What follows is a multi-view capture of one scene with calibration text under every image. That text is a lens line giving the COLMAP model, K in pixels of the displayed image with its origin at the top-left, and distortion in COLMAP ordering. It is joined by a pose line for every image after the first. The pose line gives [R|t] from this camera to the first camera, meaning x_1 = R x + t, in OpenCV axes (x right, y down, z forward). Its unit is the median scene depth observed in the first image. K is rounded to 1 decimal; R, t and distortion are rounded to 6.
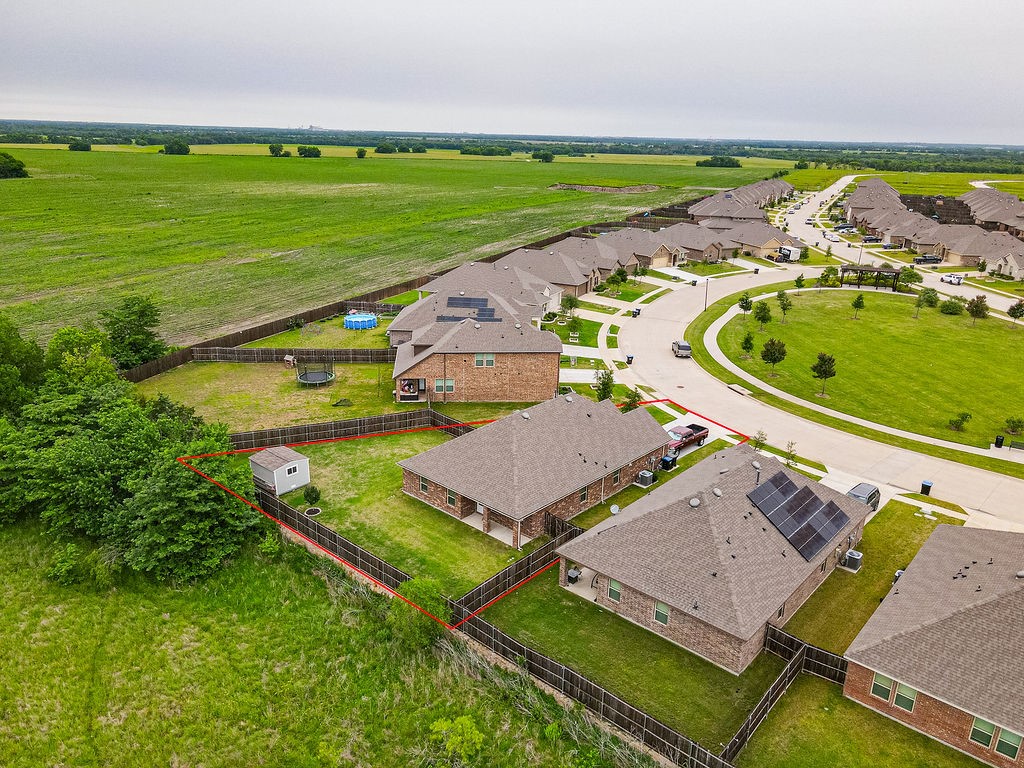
lens RADIAL K [[747.3, 0, 507.1], [0, 747.3, 384.1], [0, 0, 1]] dist [0.019868, -0.002506]
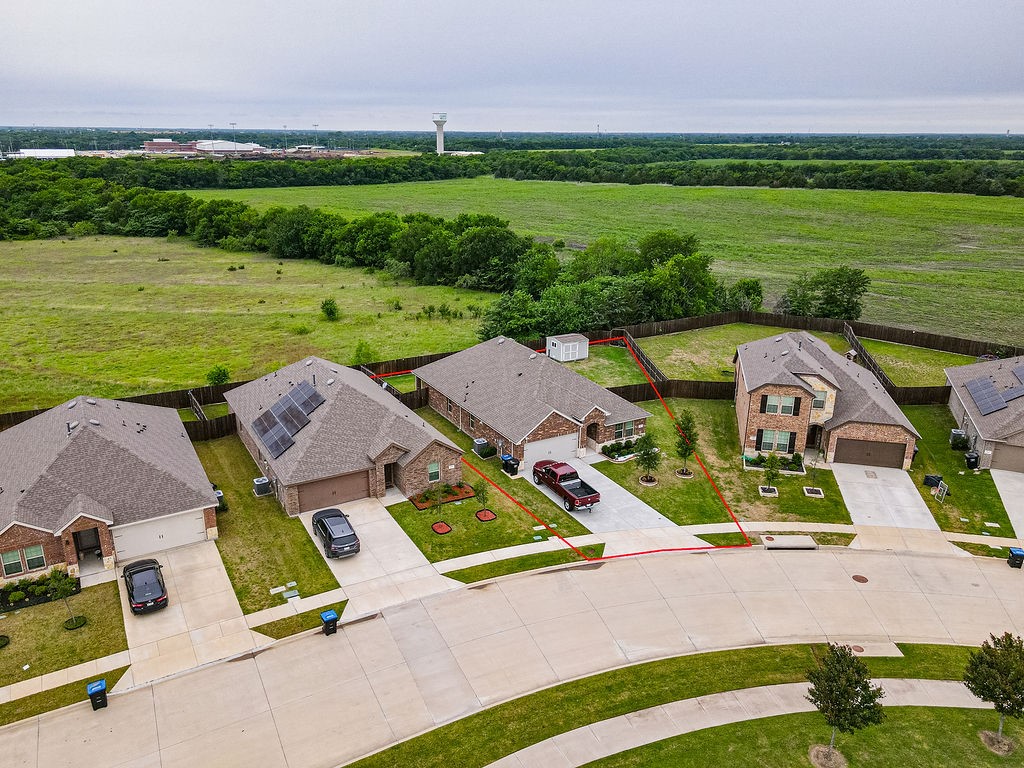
lens RADIAL K [[747.3, 0, 507.1], [0, 747.3, 384.1], [0, 0, 1]] dist [0.019868, -0.002506]
pose [[-0.310765, 0.279041, -0.908604, 0.866030], [-0.316204, 0.871135, 0.375684, -0.267466], [0.896348, 0.404053, -0.182484, 0.986990]]
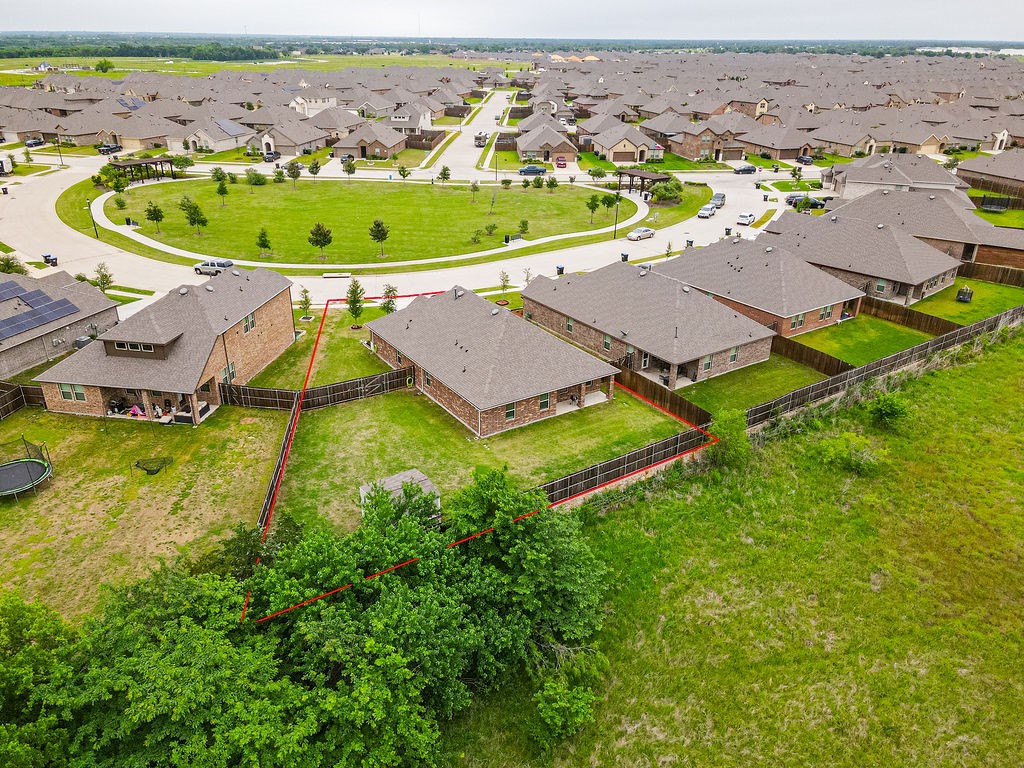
lens RADIAL K [[747.3, 0, 507.1], [0, 747.3, 384.1], [0, 0, 1]] dist [0.019868, -0.002506]
pose [[0.248299, -0.428411, 0.868799, -0.718627], [0.306927, 0.885469, 0.348913, -0.178065], [-0.918773, 0.180023, 0.351352, 0.522511]]
